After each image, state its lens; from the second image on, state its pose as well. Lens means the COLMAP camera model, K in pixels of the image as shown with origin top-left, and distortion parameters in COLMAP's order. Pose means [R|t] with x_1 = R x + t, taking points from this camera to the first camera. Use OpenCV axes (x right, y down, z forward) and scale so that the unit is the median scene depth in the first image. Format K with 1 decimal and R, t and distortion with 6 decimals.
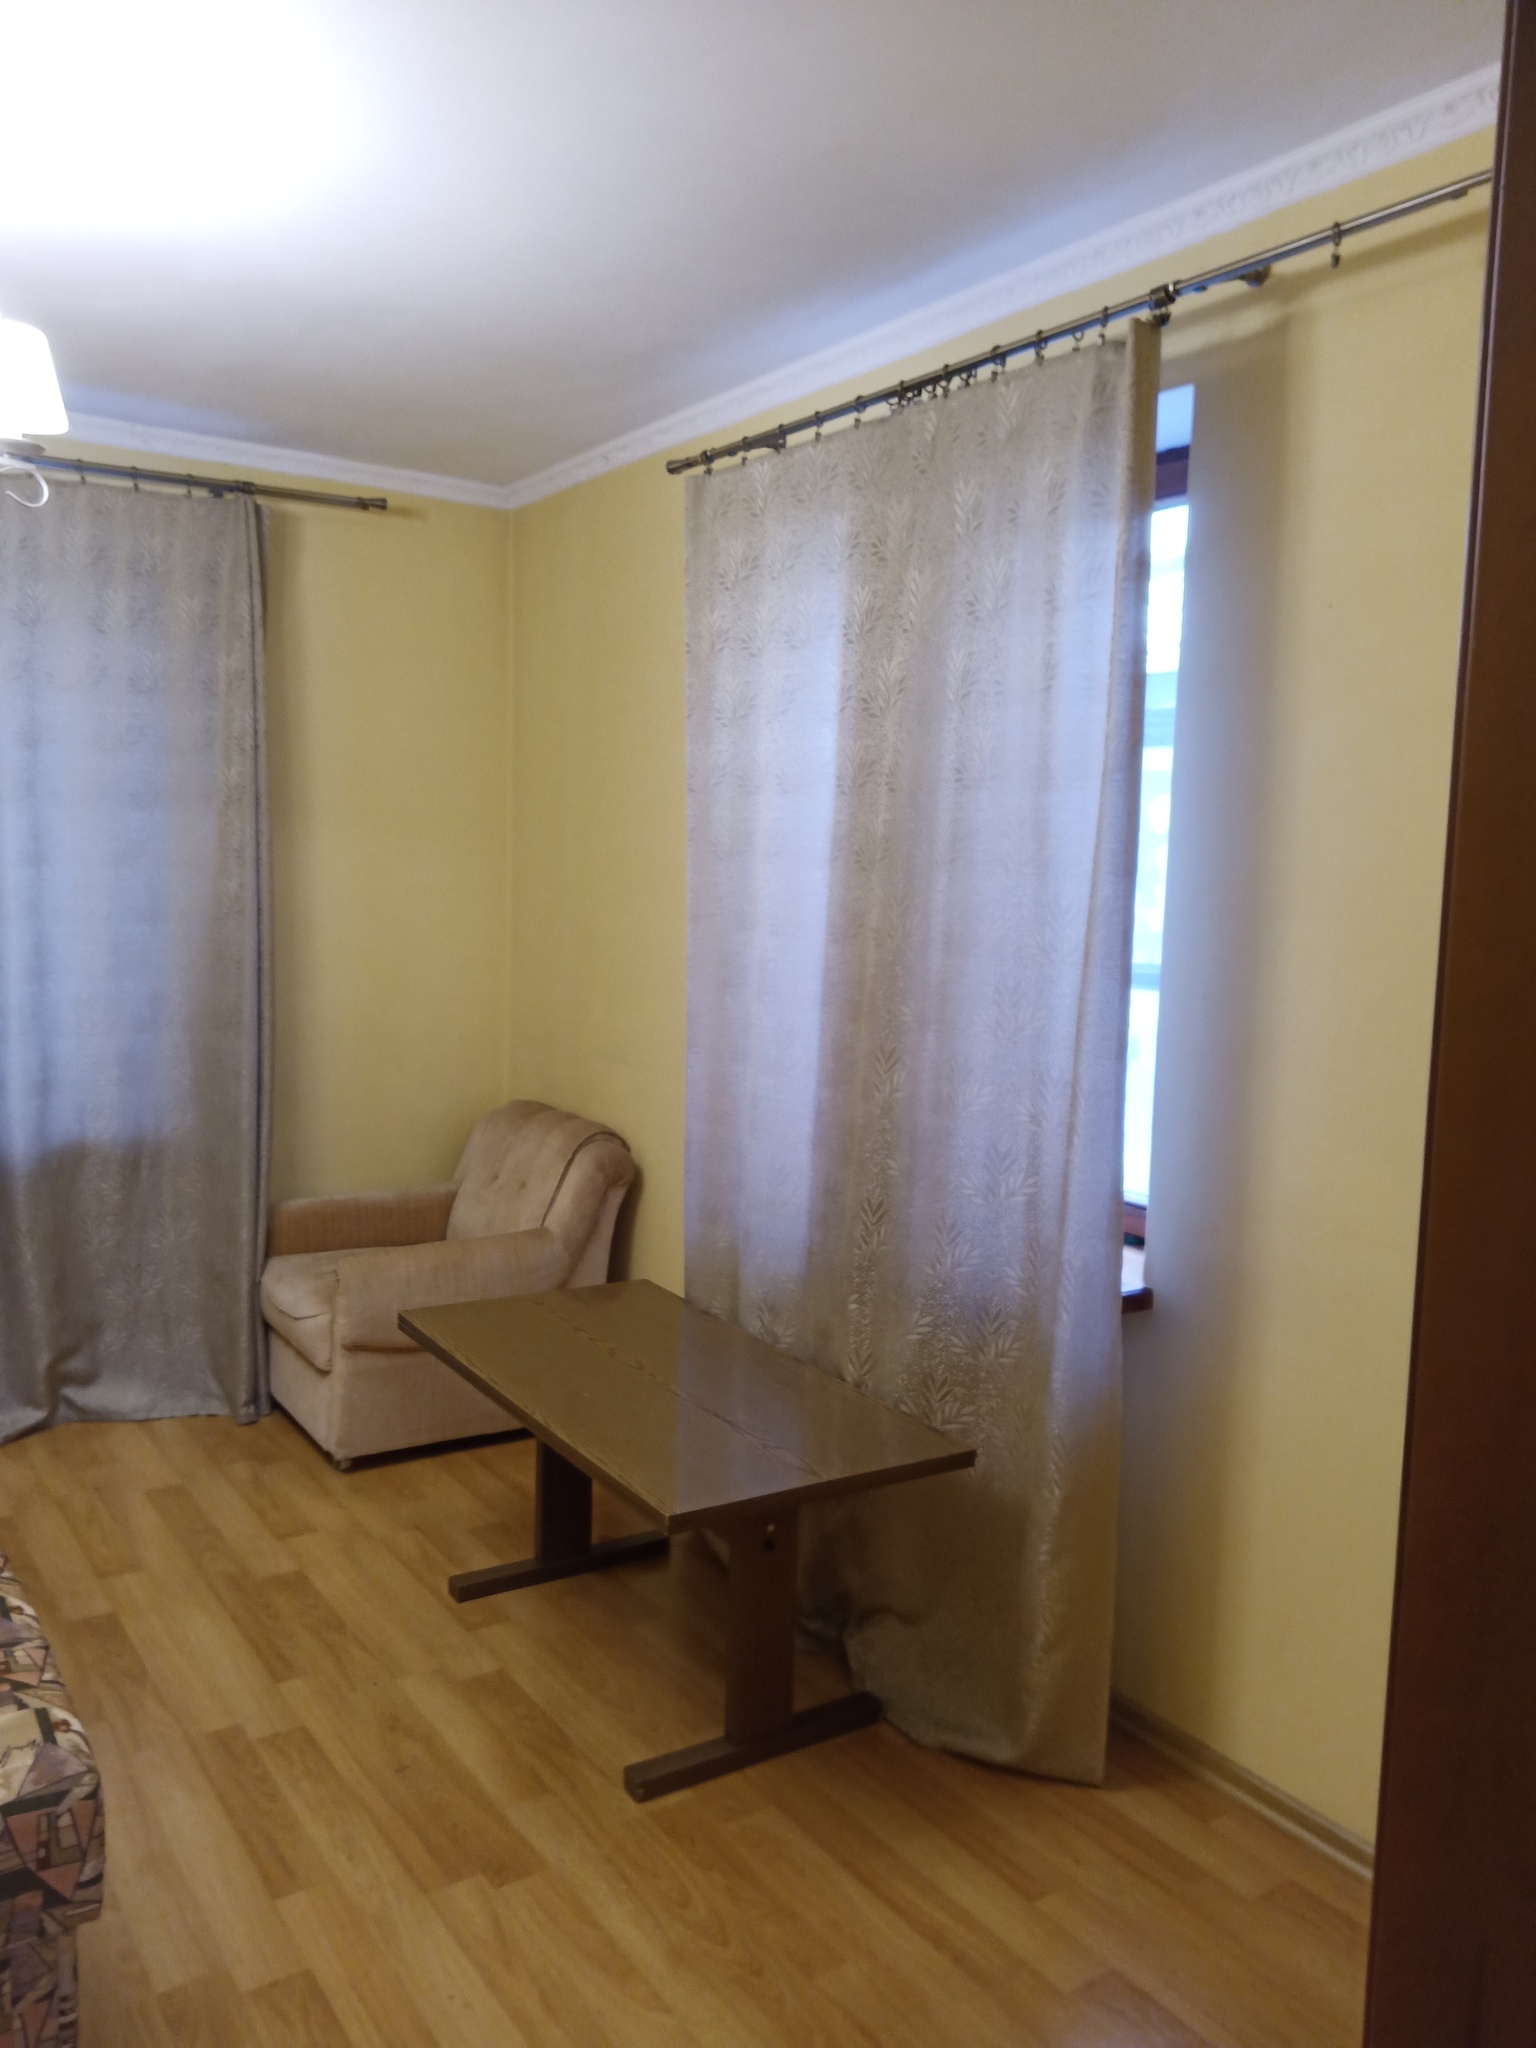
lens RADIAL K [[1607.9, 0, 768.0], [0, 1607.9, 1024.0], [0, 0, 1]] dist [0.009413, 0.011311]
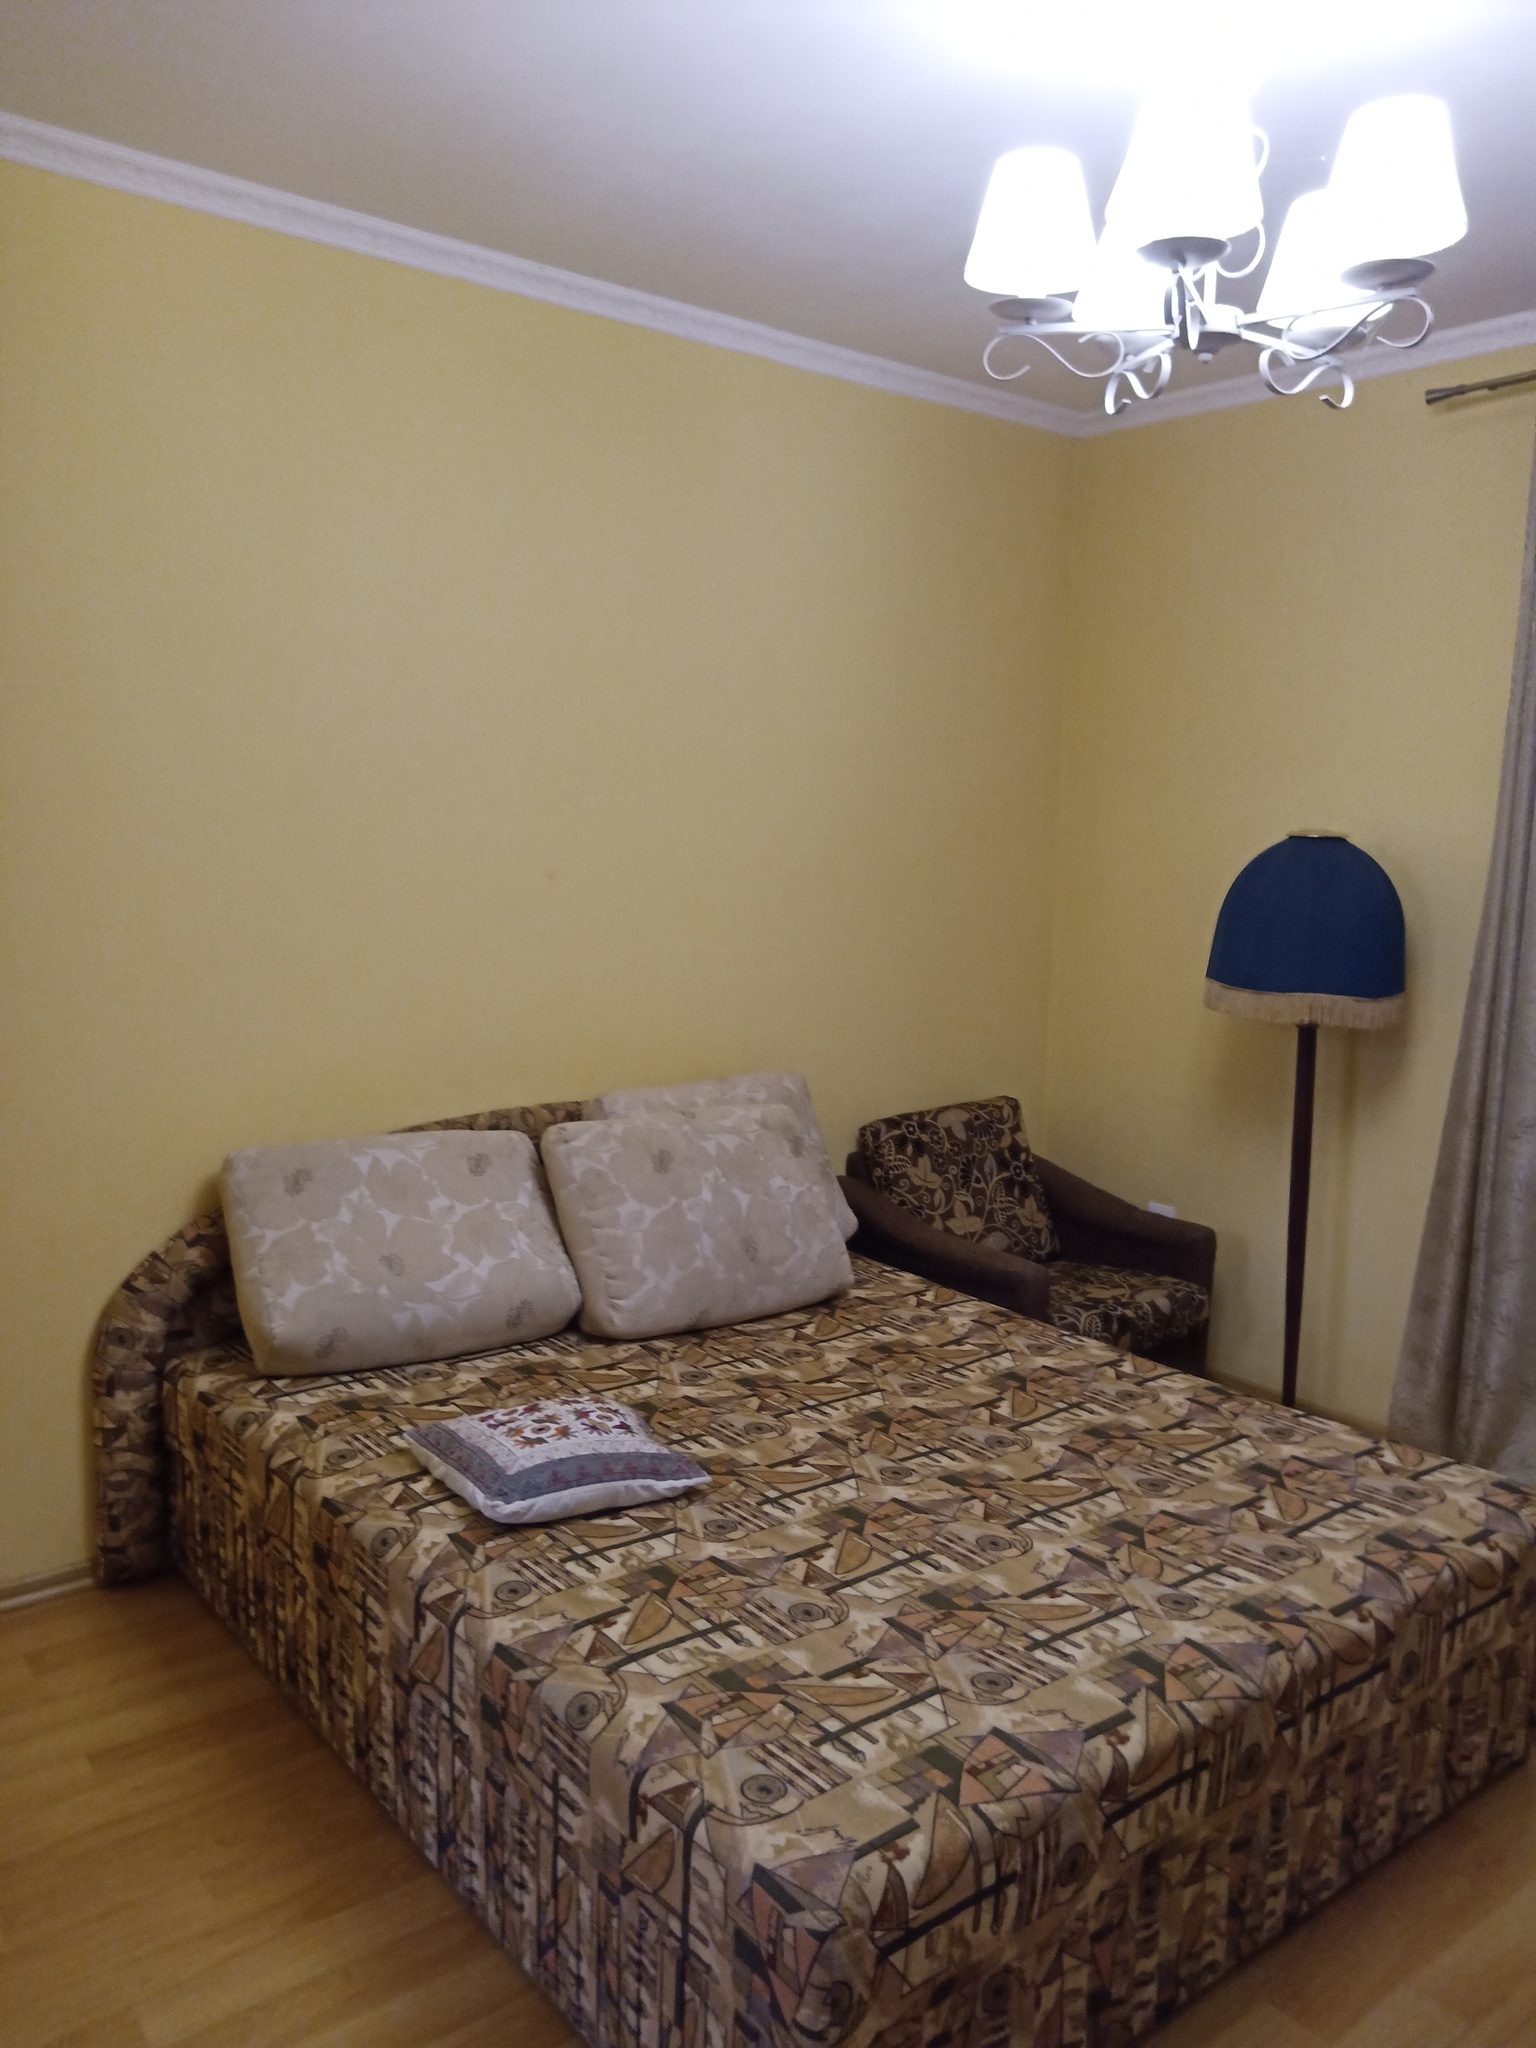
lens RADIAL K [[1589.8, 0, 762.8], [0, 1589.8, 1065.5], [0, 0, 1]] dist [0.074615, -0.140134]
pose [[0.050238, 0.131968, -0.989980, 0.172971], [-0.128478, 0.983850, 0.124631, -0.032087], [0.990439, 0.120929, 0.066381, 0.440643]]
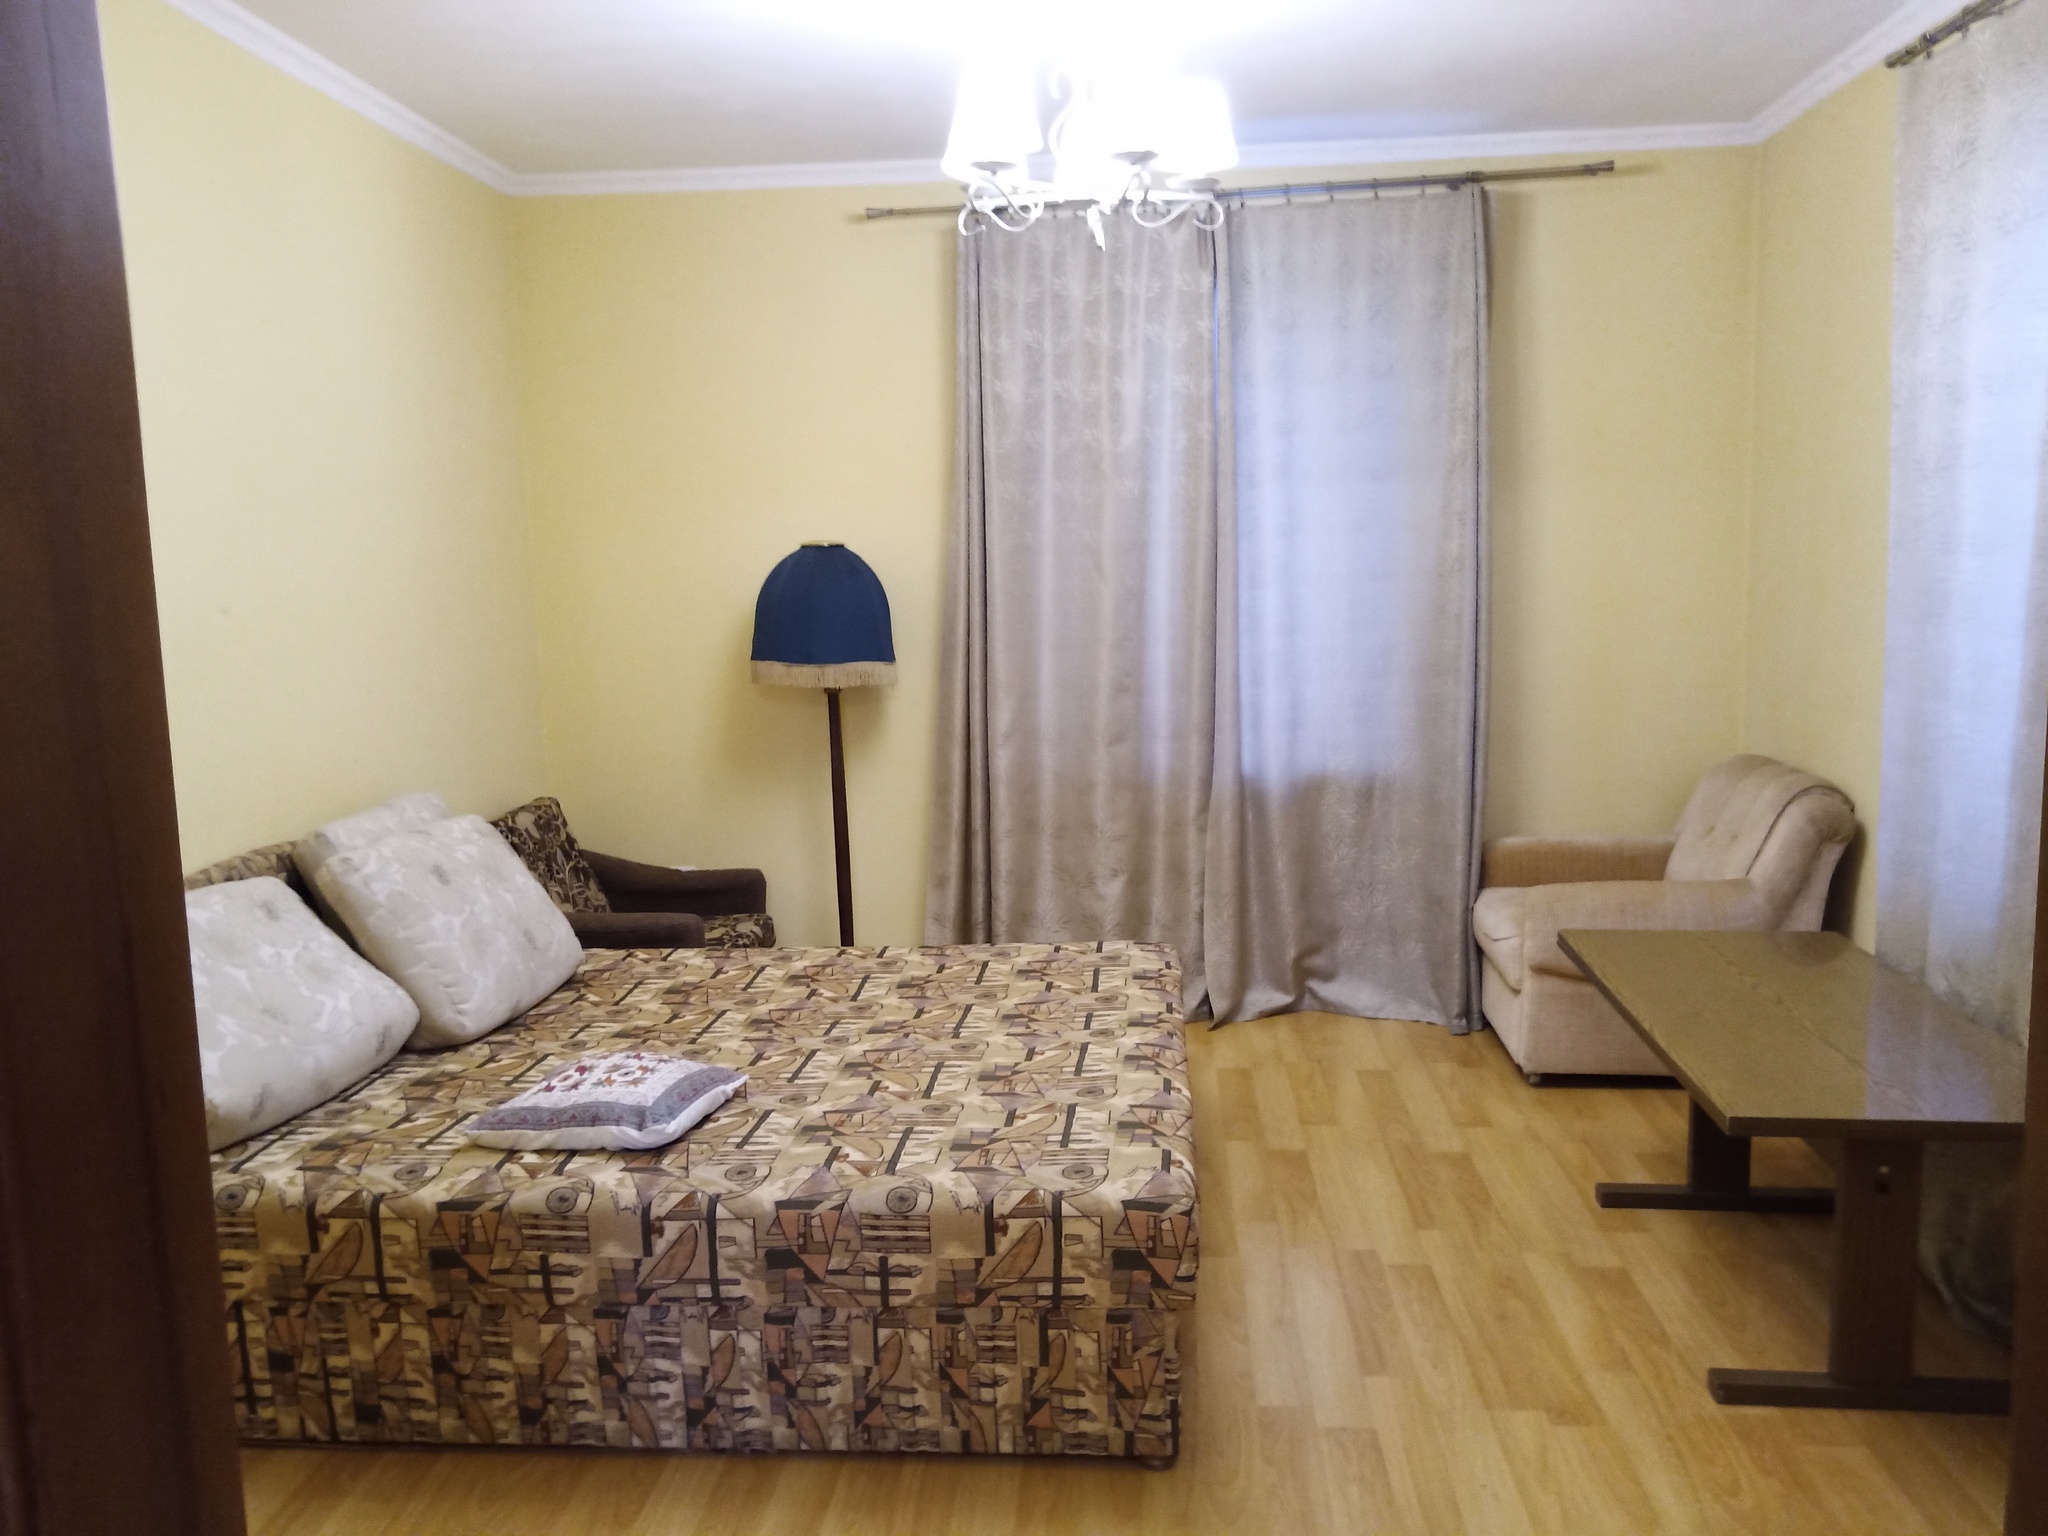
lens RADIAL K [[1607.9, 0, 1027.8], [0, 1607.9, 782.4], [0, 0, 1]] dist [0.009413, 0.011311]
pose [[0.775353, 0.038786, -0.630336, 0.148436], [-0.018697, 0.999085, 0.038478, 0.041012], [0.631252, -0.018049, 0.775368, -0.044087]]
